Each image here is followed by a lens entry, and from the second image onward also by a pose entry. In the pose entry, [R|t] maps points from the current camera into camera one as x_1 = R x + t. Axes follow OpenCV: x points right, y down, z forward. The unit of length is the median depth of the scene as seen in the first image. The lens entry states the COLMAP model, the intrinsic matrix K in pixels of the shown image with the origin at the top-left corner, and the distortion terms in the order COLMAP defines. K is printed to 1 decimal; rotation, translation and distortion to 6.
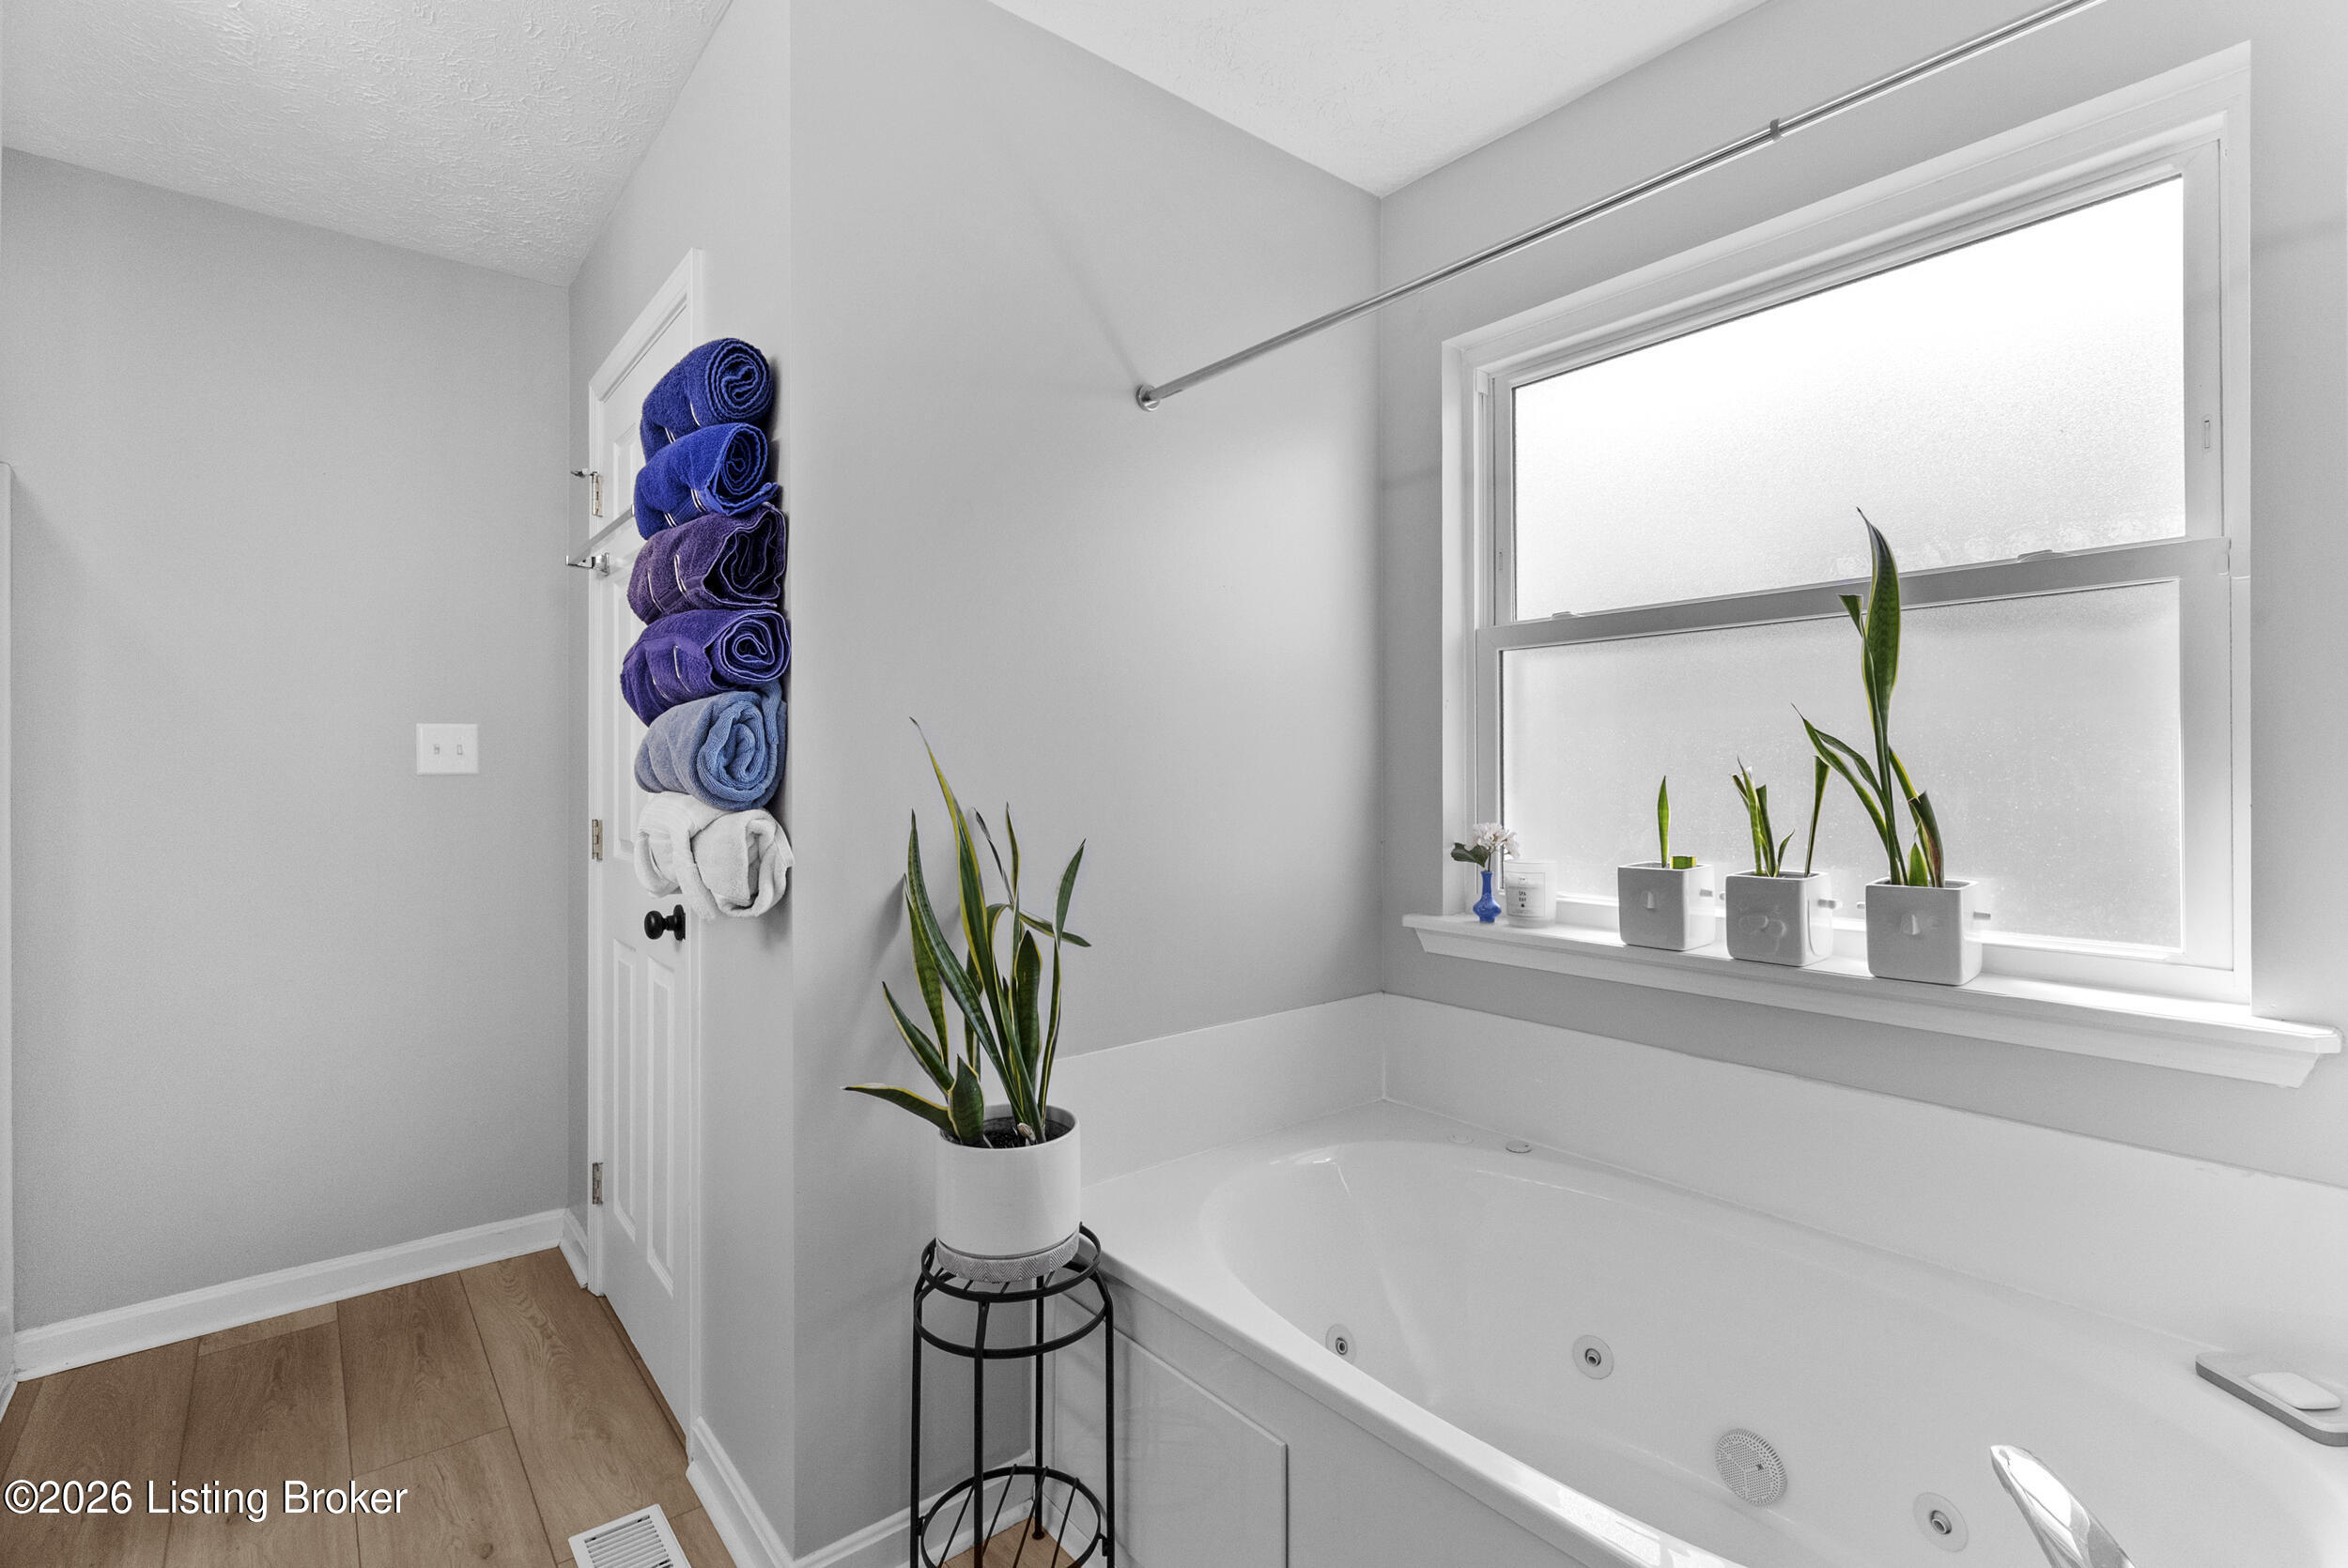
lens RADIAL K [[1080.2, 0, 1177.4], [0, 1080.2, 764.9], [0, 0, 1]] dist [-0.000409, 0.001166]
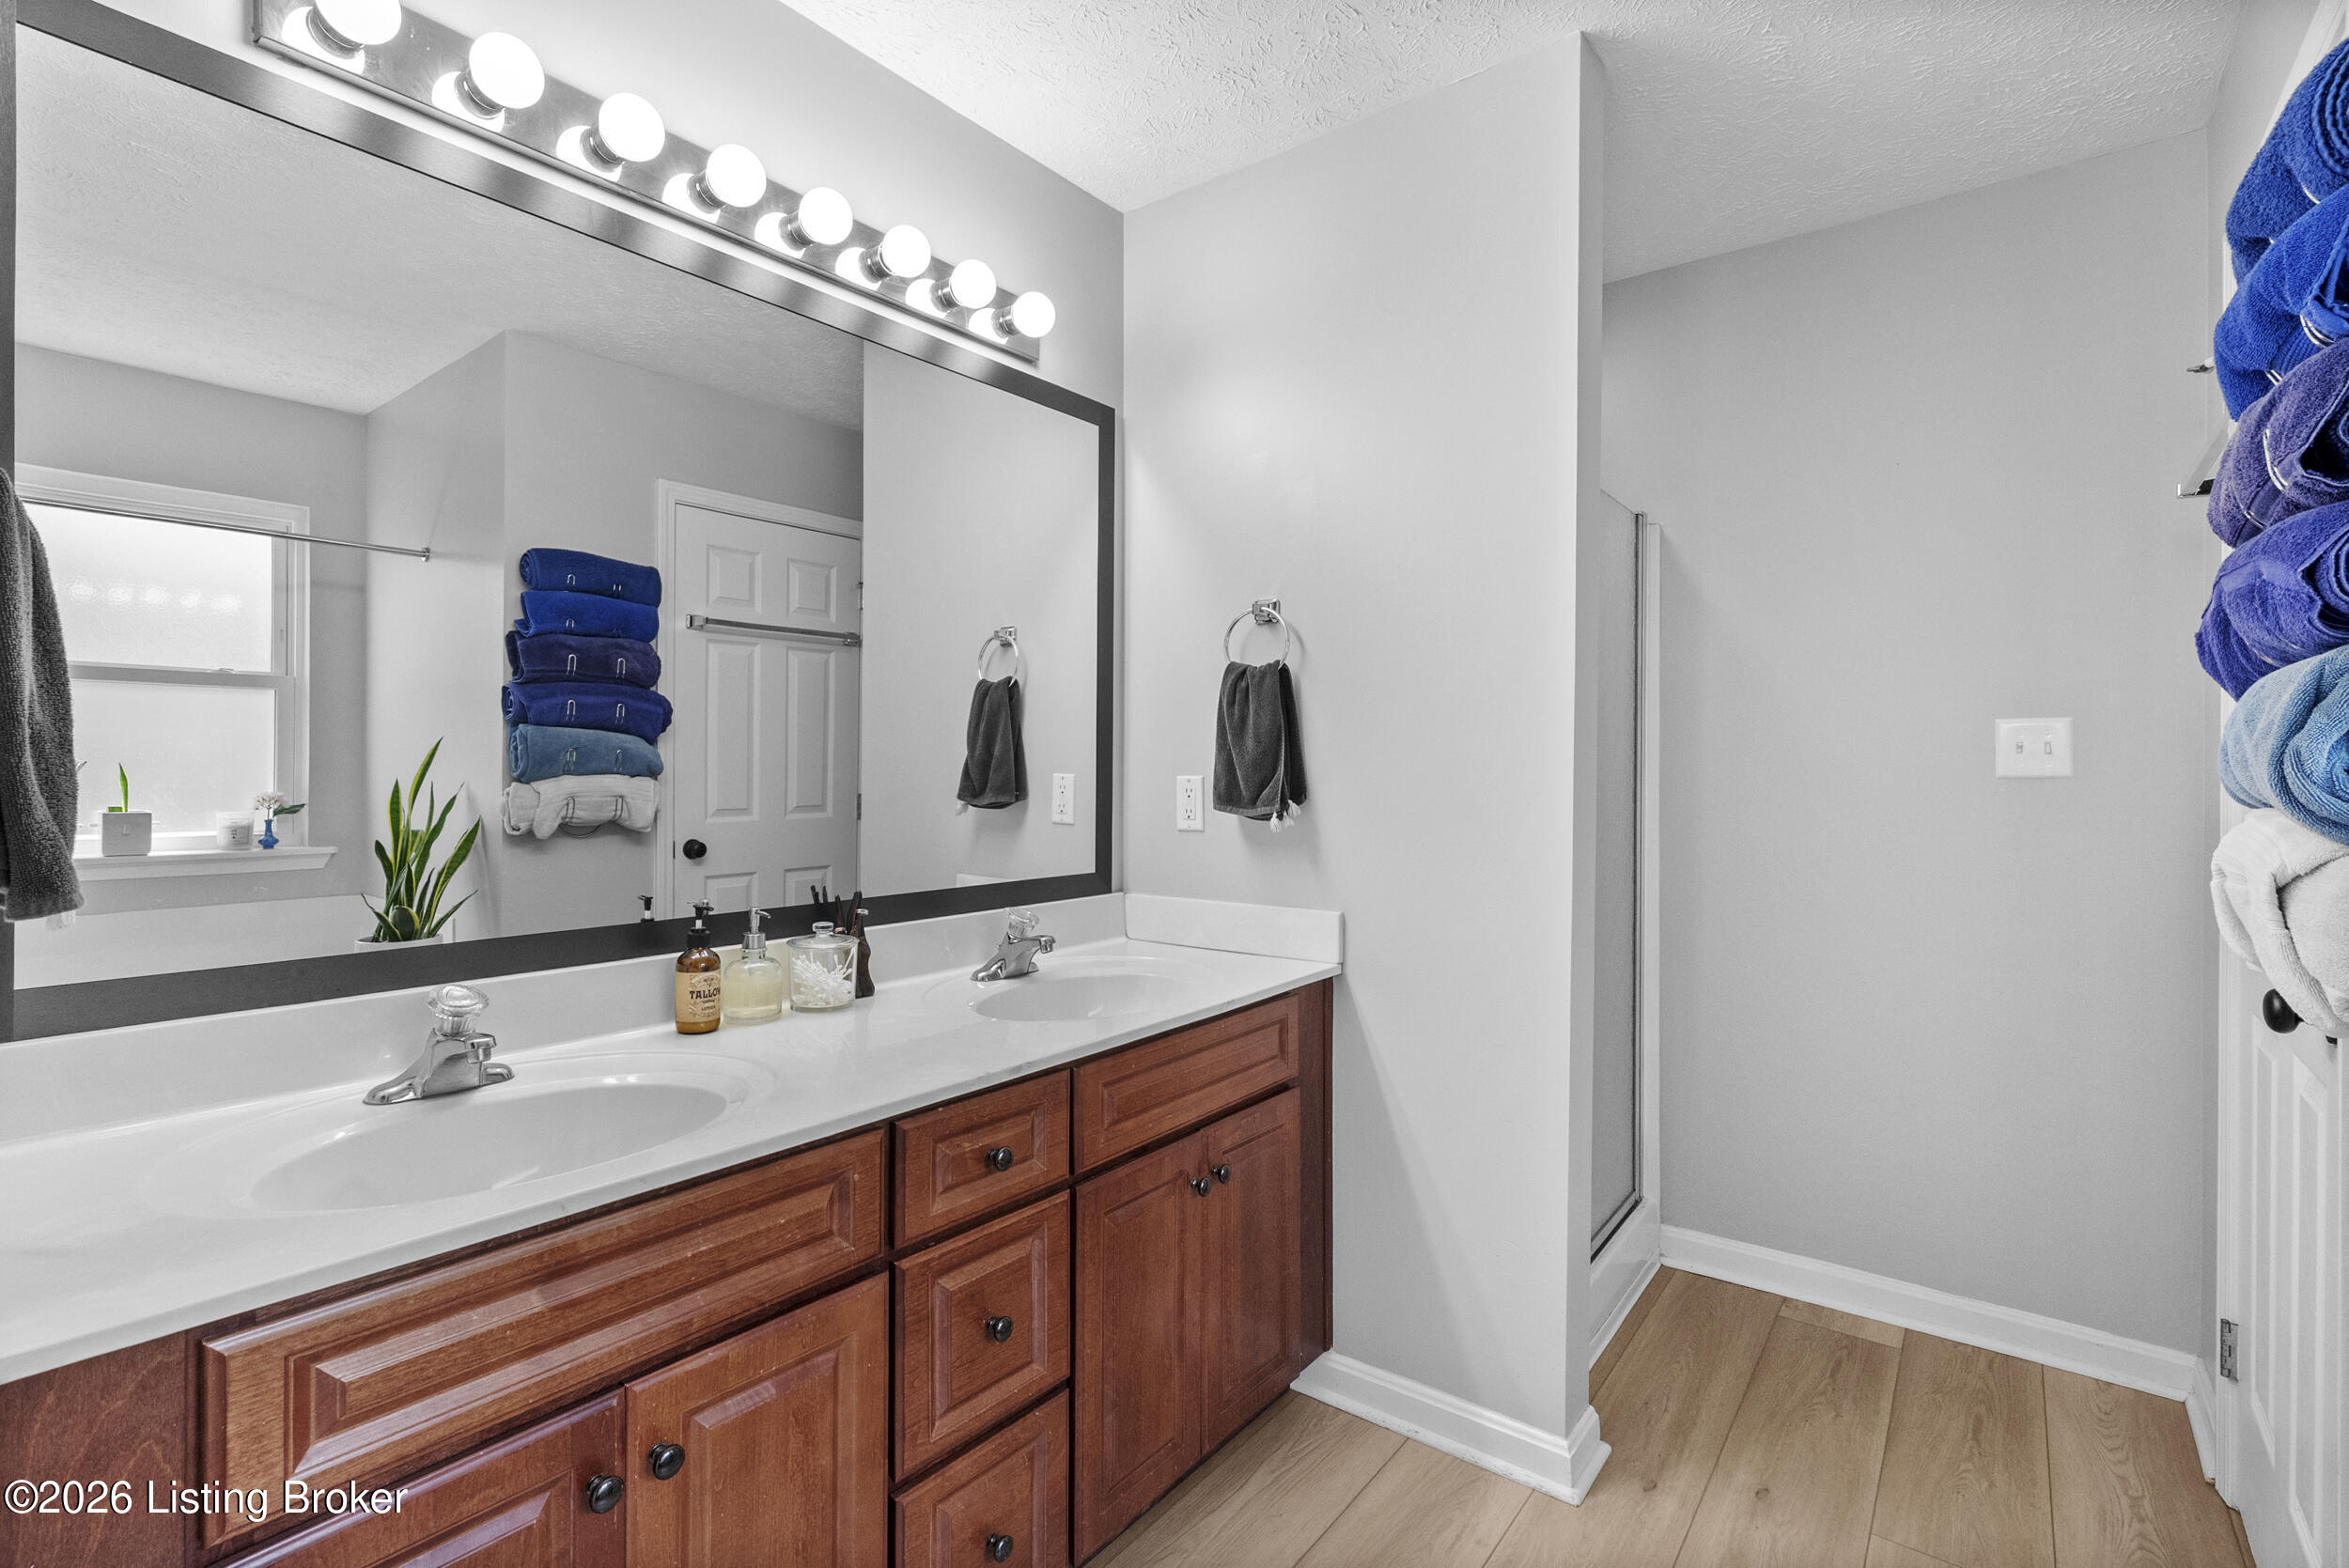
lens RADIAL K [[1075.1, 0, 1177.6], [0, 1075.1, 770.7], [0, 0, 1]] dist [-0.001552, 0.001073]
pose [[0.225066, 0.004897, -0.974331, 0.000046], [-0.000768, 0.999988, 0.004849, -0.000287], [0.974343, -0.000343, 0.225067, 0.239275]]
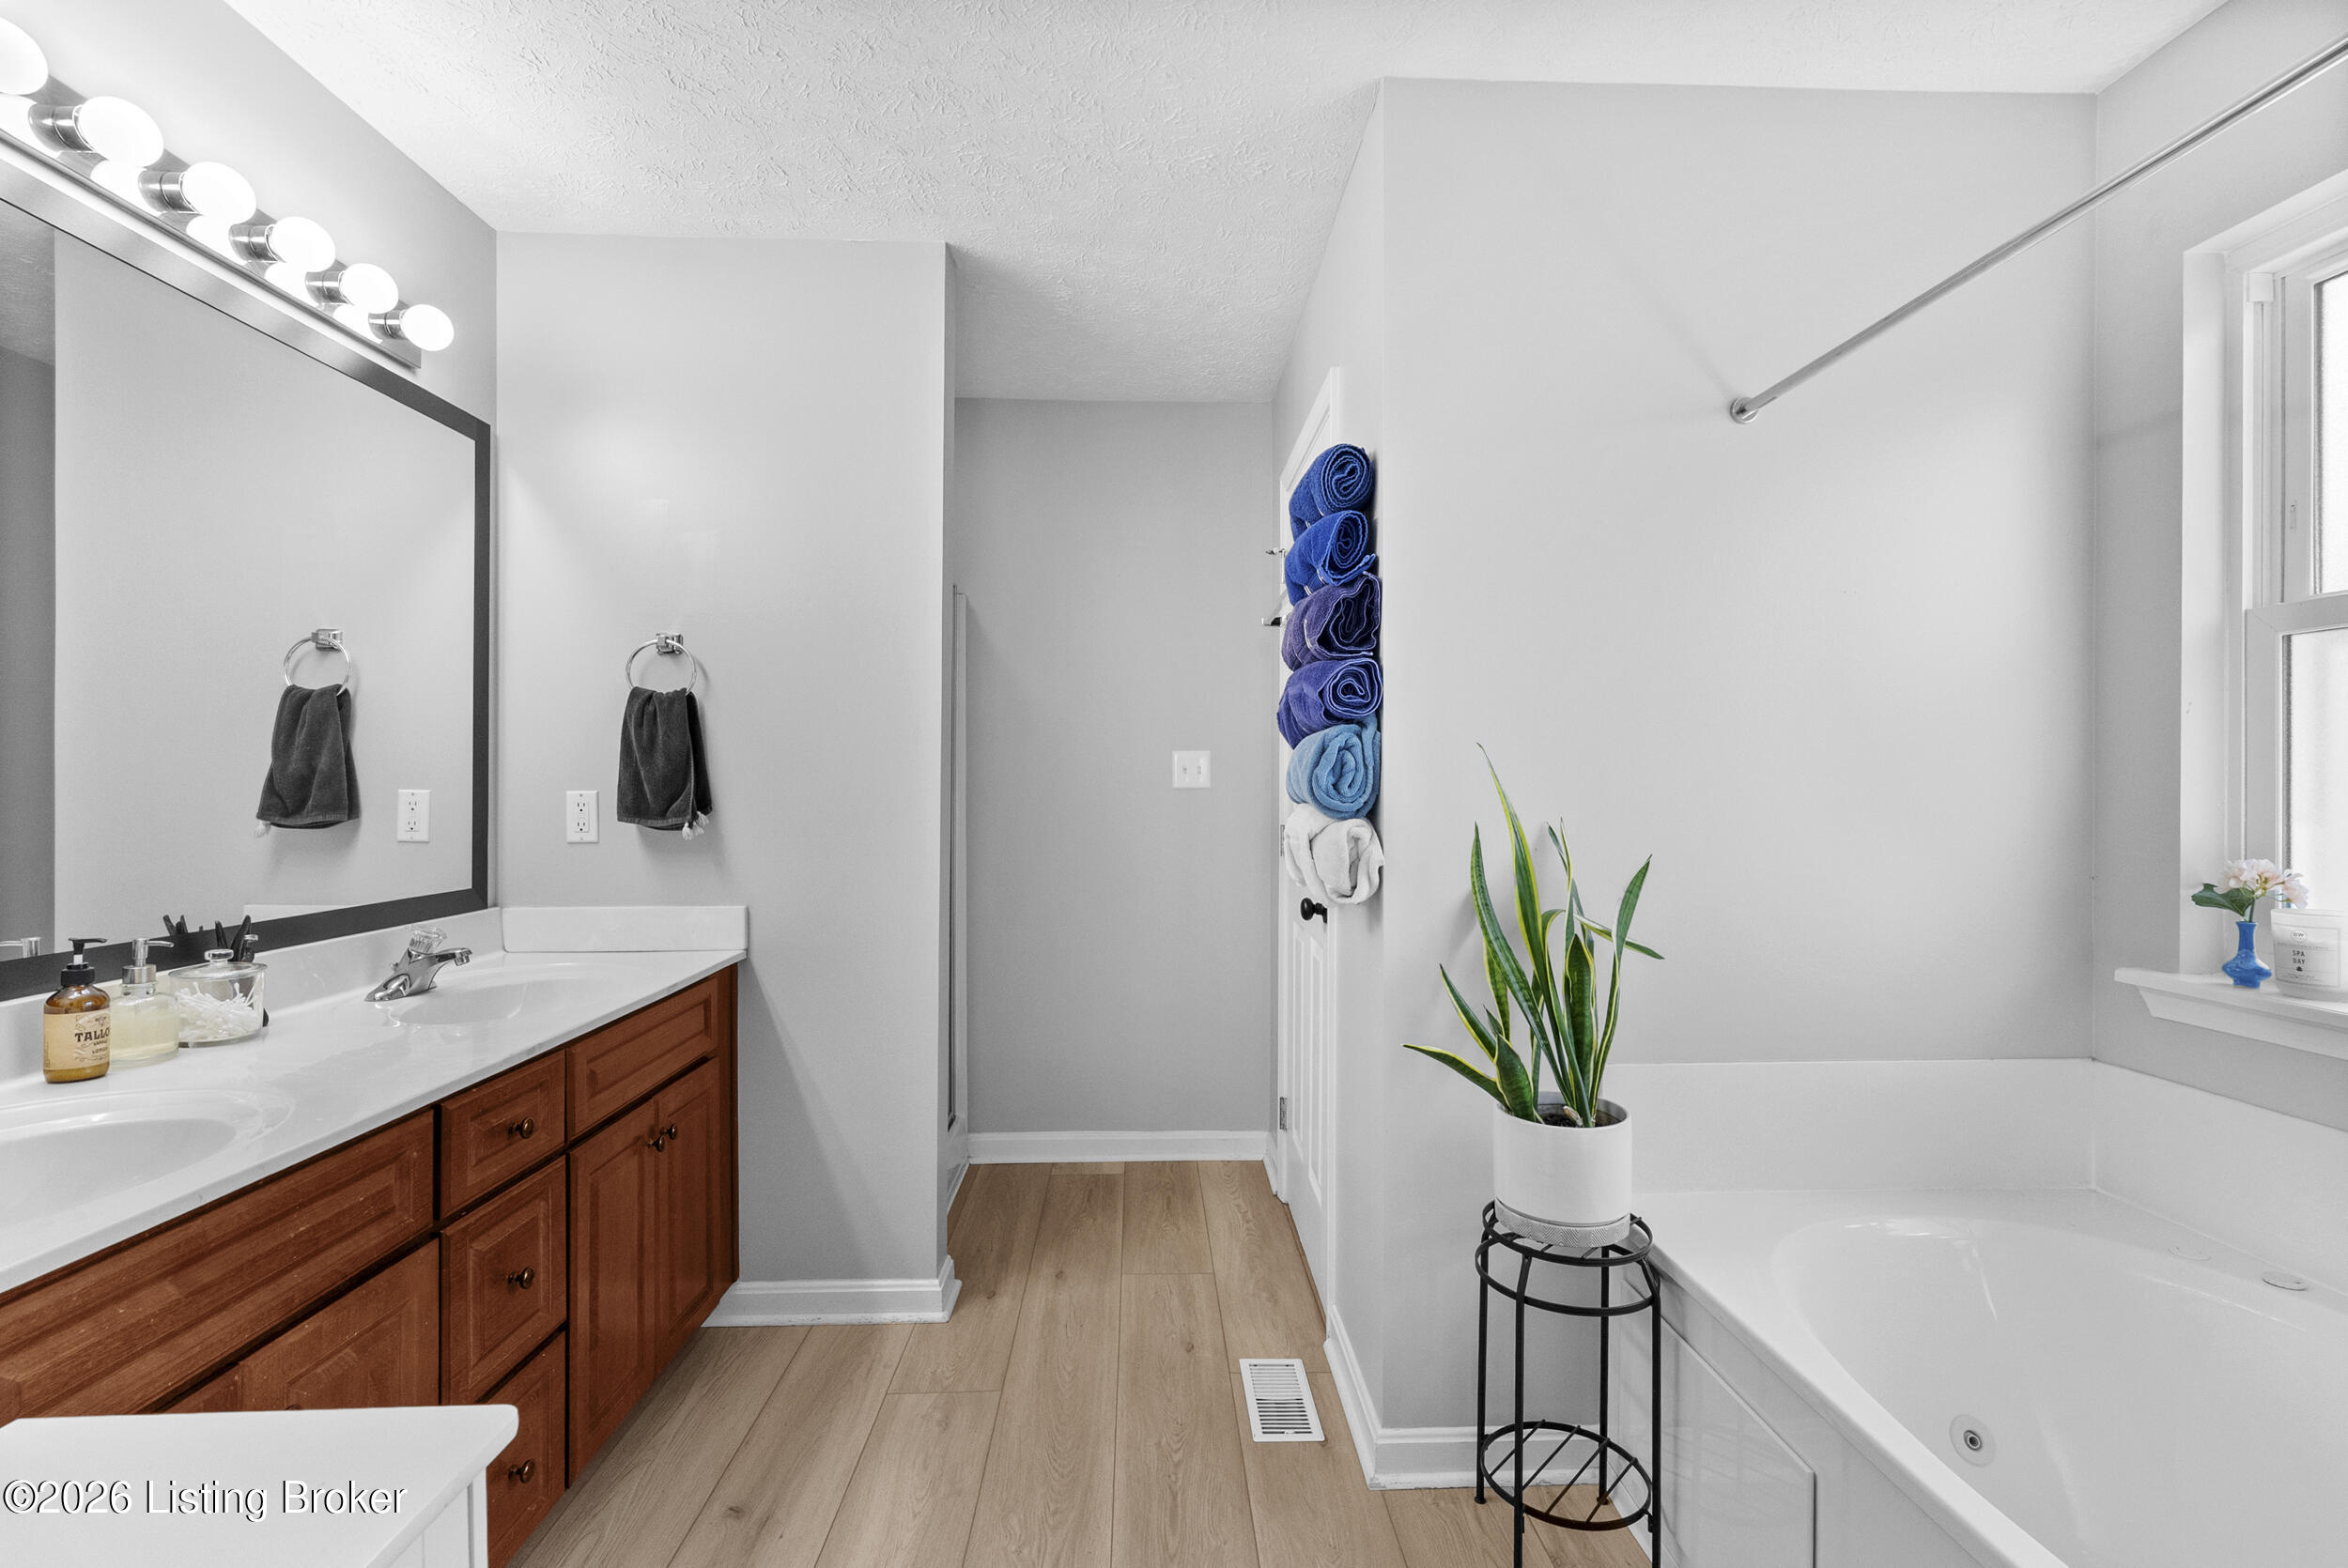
lens RADIAL K [[1072.6, 0, 1175.7], [0, 1072.6, 786.9], [0, 0, 1]] dist [-0.002009, 0.000635]
pose [[0.794425, 0.005185, -0.607340, 0.184196], [-0.001594, 0.999978, 0.006452, -0.002921], [0.607360, -0.004157, 0.794416, -0.105592]]
